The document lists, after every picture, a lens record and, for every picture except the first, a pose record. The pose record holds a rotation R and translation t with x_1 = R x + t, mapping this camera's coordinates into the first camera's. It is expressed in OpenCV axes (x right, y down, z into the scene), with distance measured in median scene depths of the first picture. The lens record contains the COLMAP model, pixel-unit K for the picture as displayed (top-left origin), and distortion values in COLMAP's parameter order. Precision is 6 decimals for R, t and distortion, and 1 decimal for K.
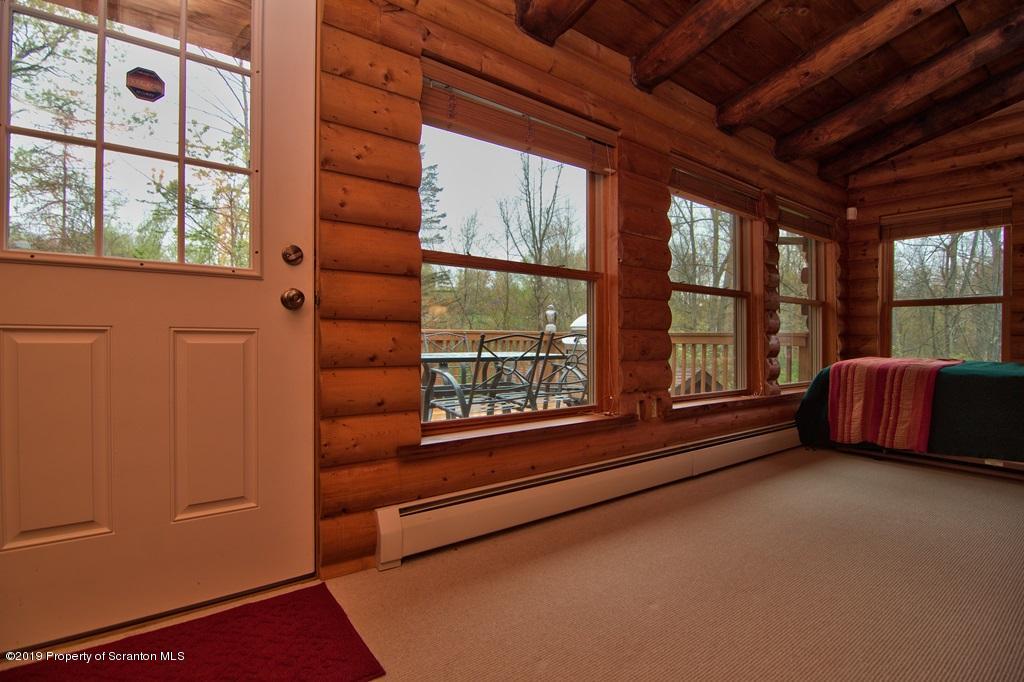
lens RADIAL K [[486.6, 0, 508.9], [0, 486.6, 346.0], [0, 0, 1]] dist [-0.004107, -0.011799]
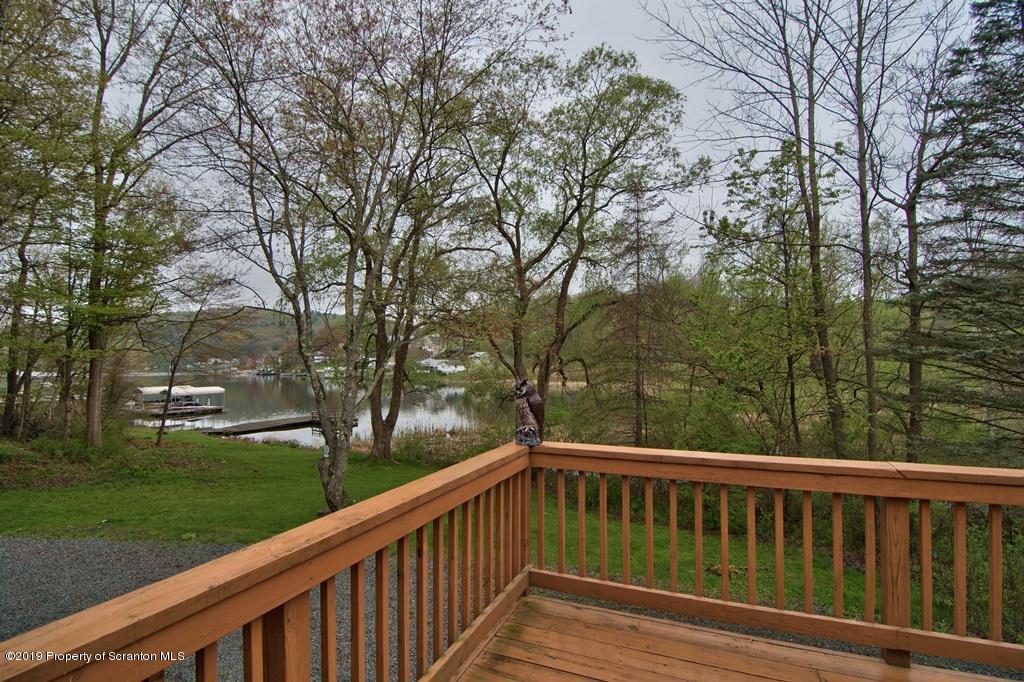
lens RADIAL K [[486.6, 0, 508.9], [0, 486.6, 346.0], [0, 0, 1]] dist [-0.004107, -0.011799]
pose [[0.505760, -0.039714, -0.861760, -0.075212], [-0.004035, 0.998820, -0.048398, -0.035768], [0.862665, 0.027955, 0.505003, 0.132244]]
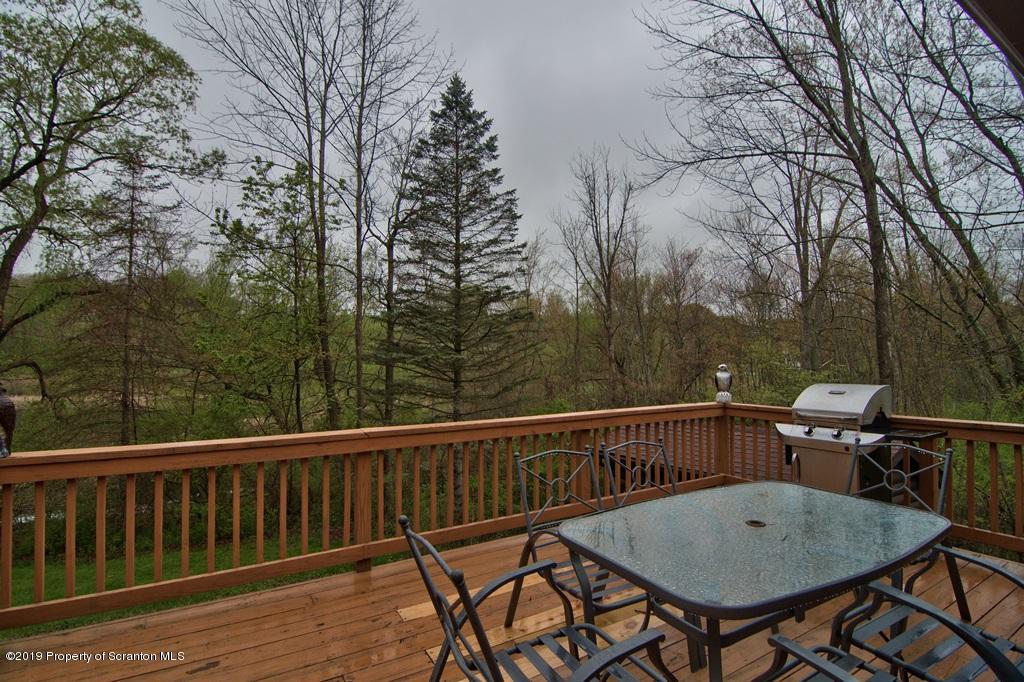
lens RADIAL K [[486.6, 0, 508.9], [0, 486.6, 346.0], [0, 0, 1]] dist [-0.004107, -0.011799]
pose [[0.994354, -0.021635, -0.103881, -0.060503], [0.016042, 0.998392, -0.054375, -0.031551], [0.104890, 0.052402, 0.993102, 0.107385]]
